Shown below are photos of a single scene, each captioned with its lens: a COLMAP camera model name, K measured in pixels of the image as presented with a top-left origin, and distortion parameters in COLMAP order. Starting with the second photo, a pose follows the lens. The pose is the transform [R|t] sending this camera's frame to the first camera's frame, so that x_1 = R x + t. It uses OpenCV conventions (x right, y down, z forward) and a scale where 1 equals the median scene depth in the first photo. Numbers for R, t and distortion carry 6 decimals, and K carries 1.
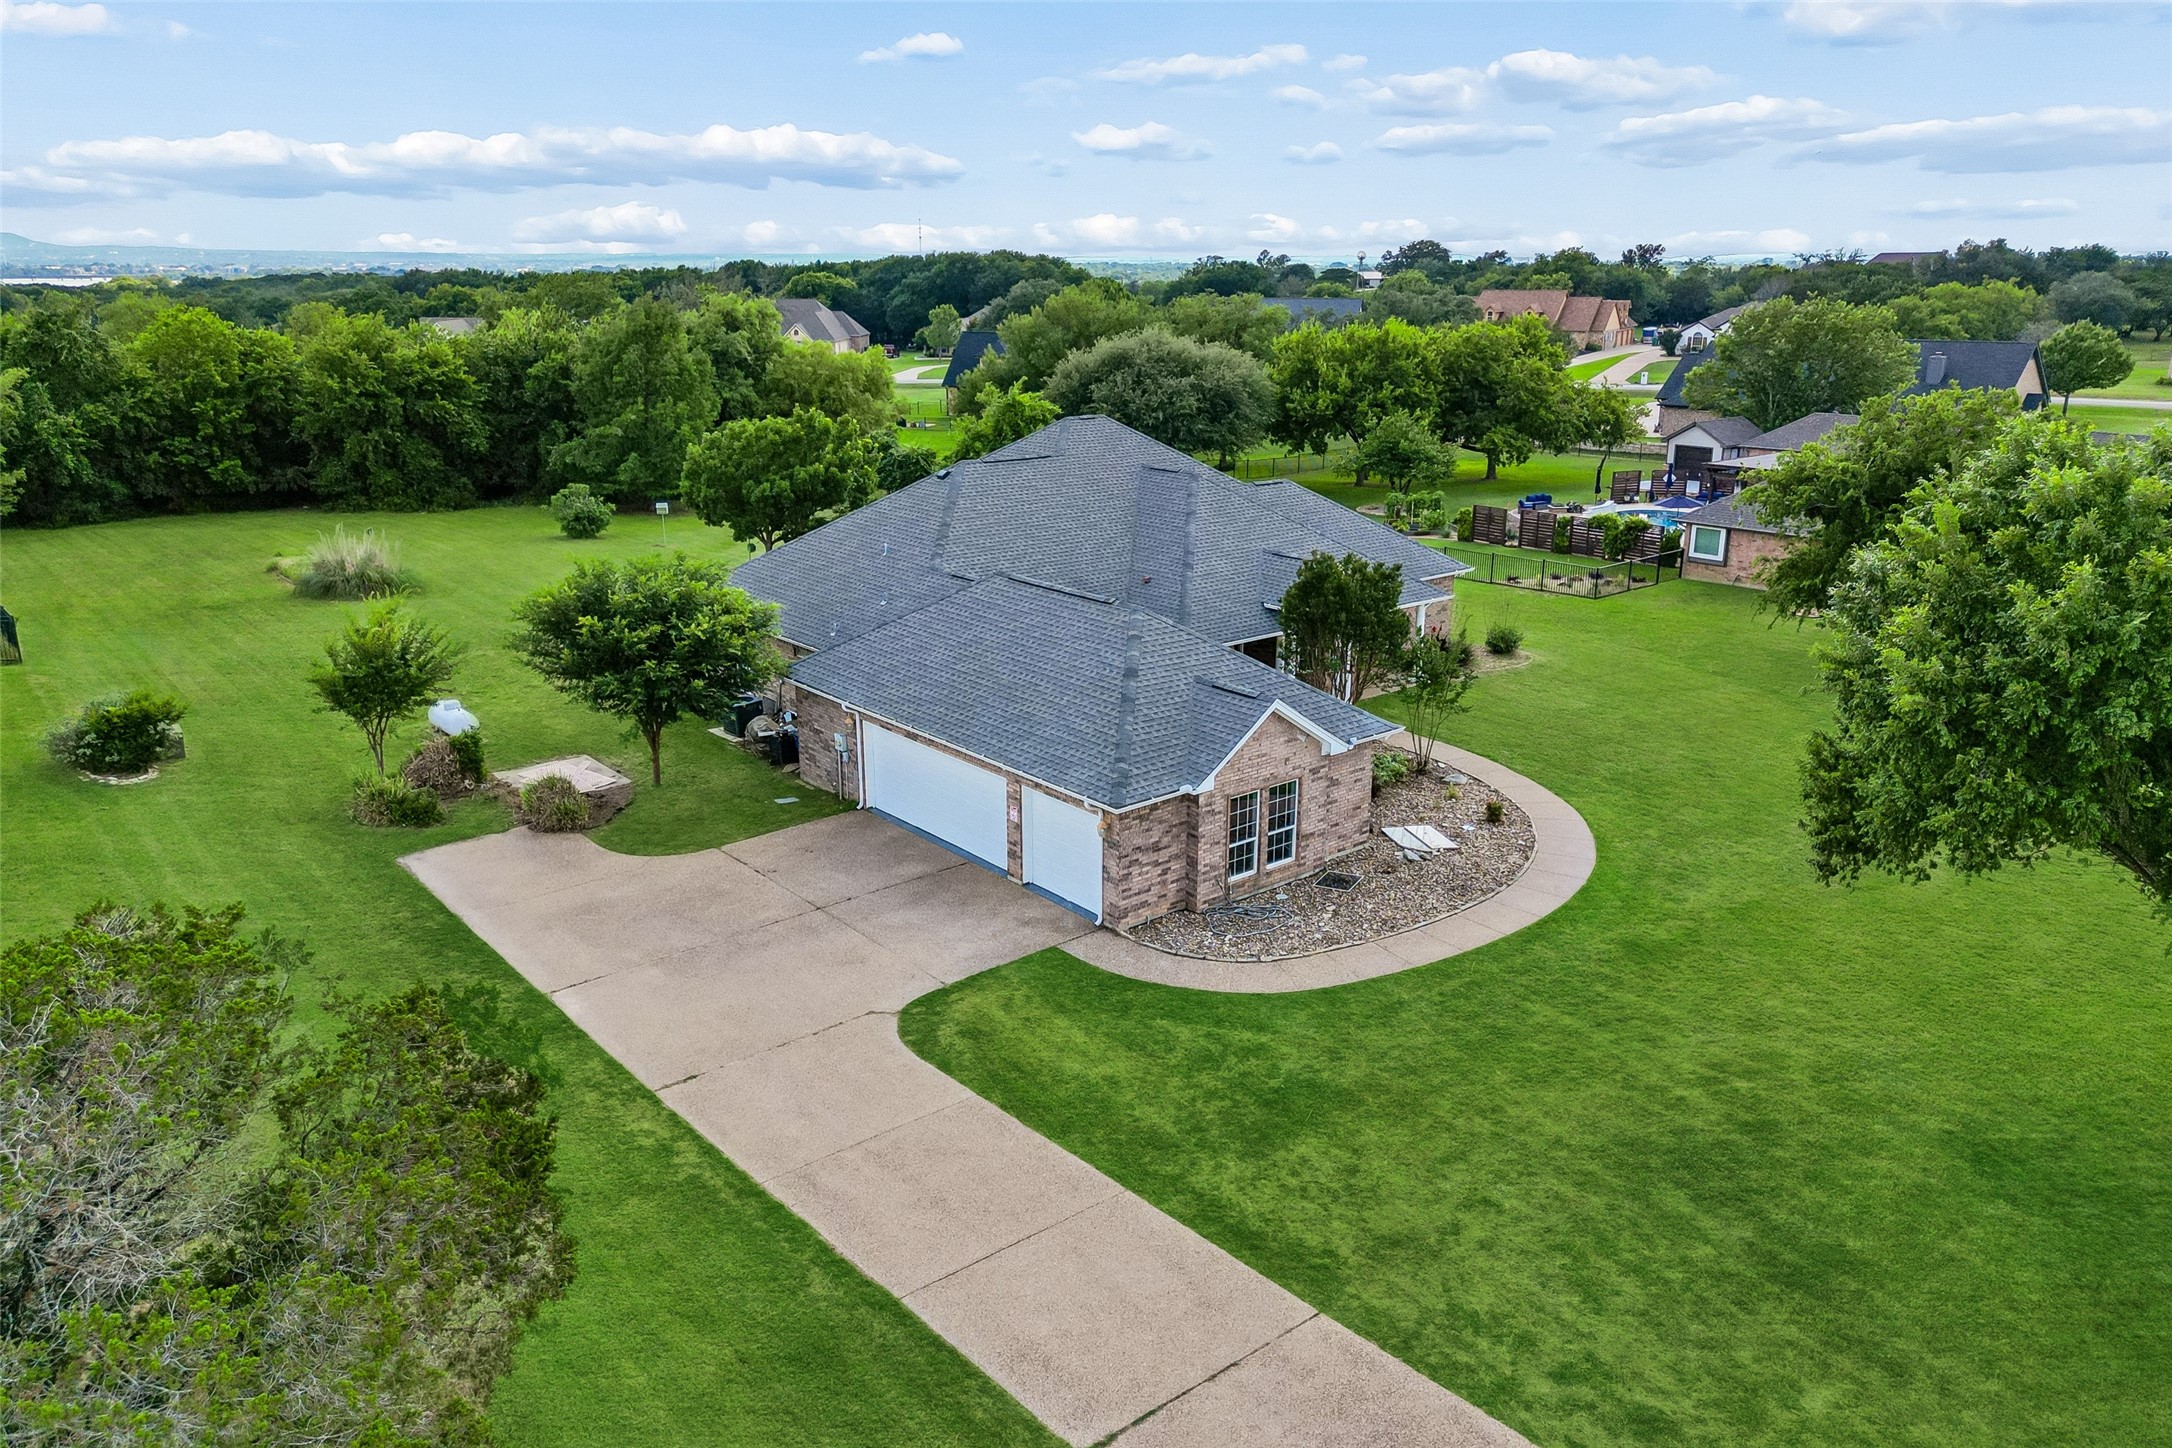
lens RADIAL K [[1502.9, 0, 1086.0], [0, 1502.9, 724.0], [0, 0, 1]] dist [0.048702, -0.001889]
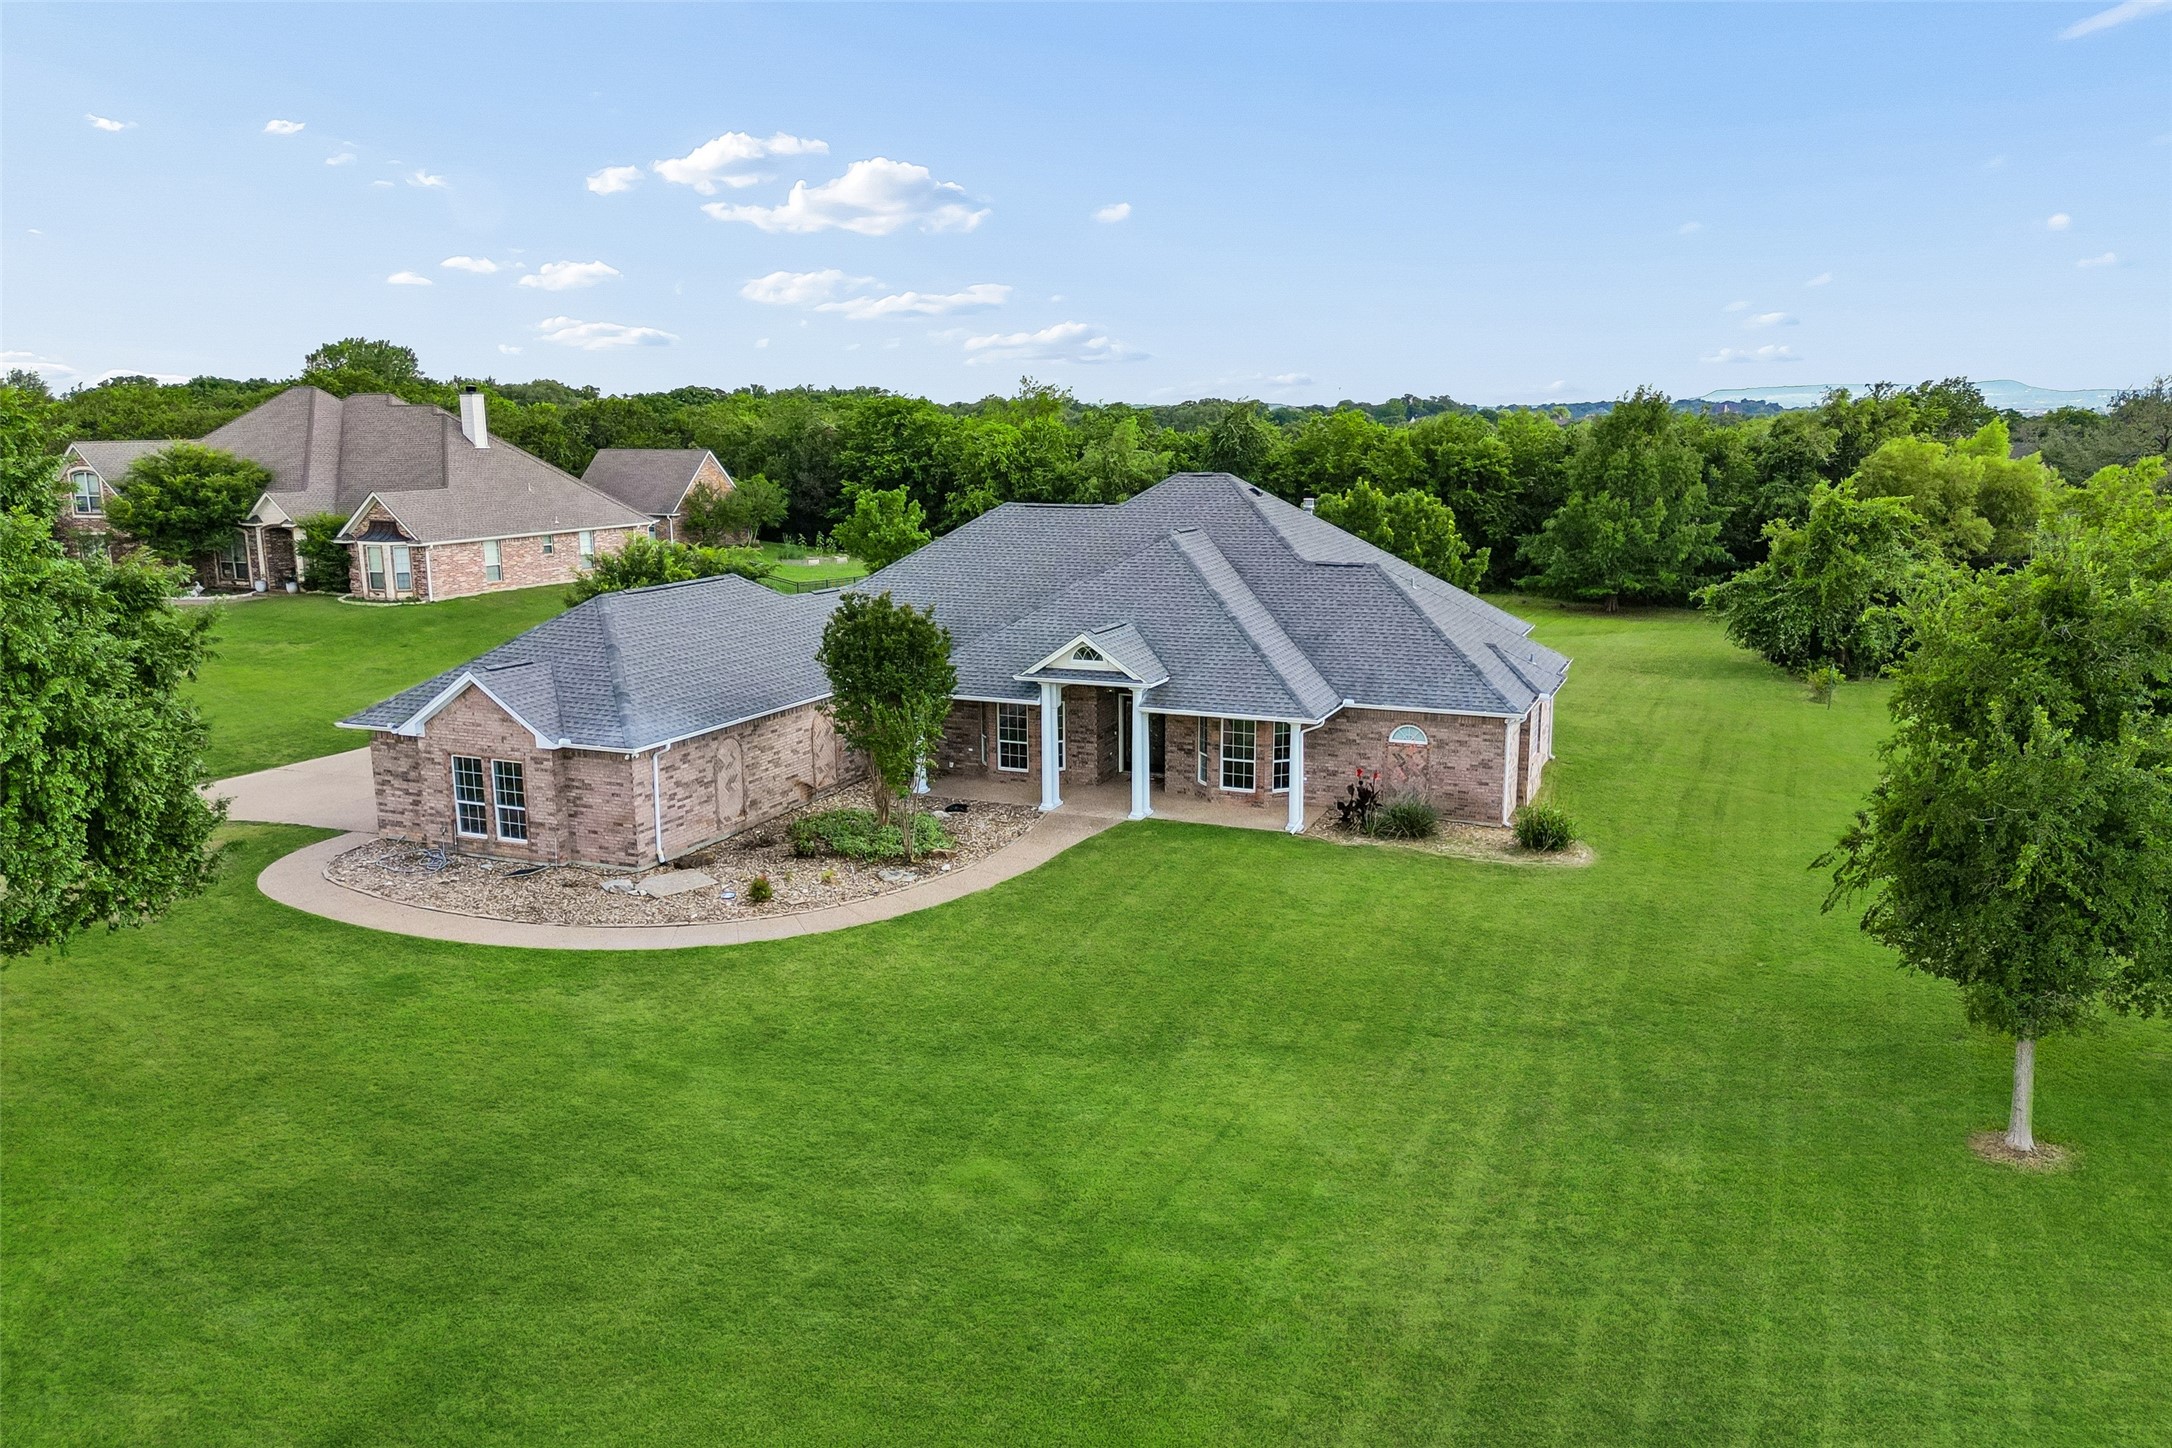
lens RADIAL K [[1502.9, 0, 1086.0], [0, 1502.9, 724.0], [0, 0, 1]] dist [0.048702, -0.001889]
pose [[0.483040, 0.179725, -0.856954, 1.227618], [-0.248441, 0.966616, 0.062685, -0.152264], [0.839612, 0.182624, 0.511566, 0.796959]]
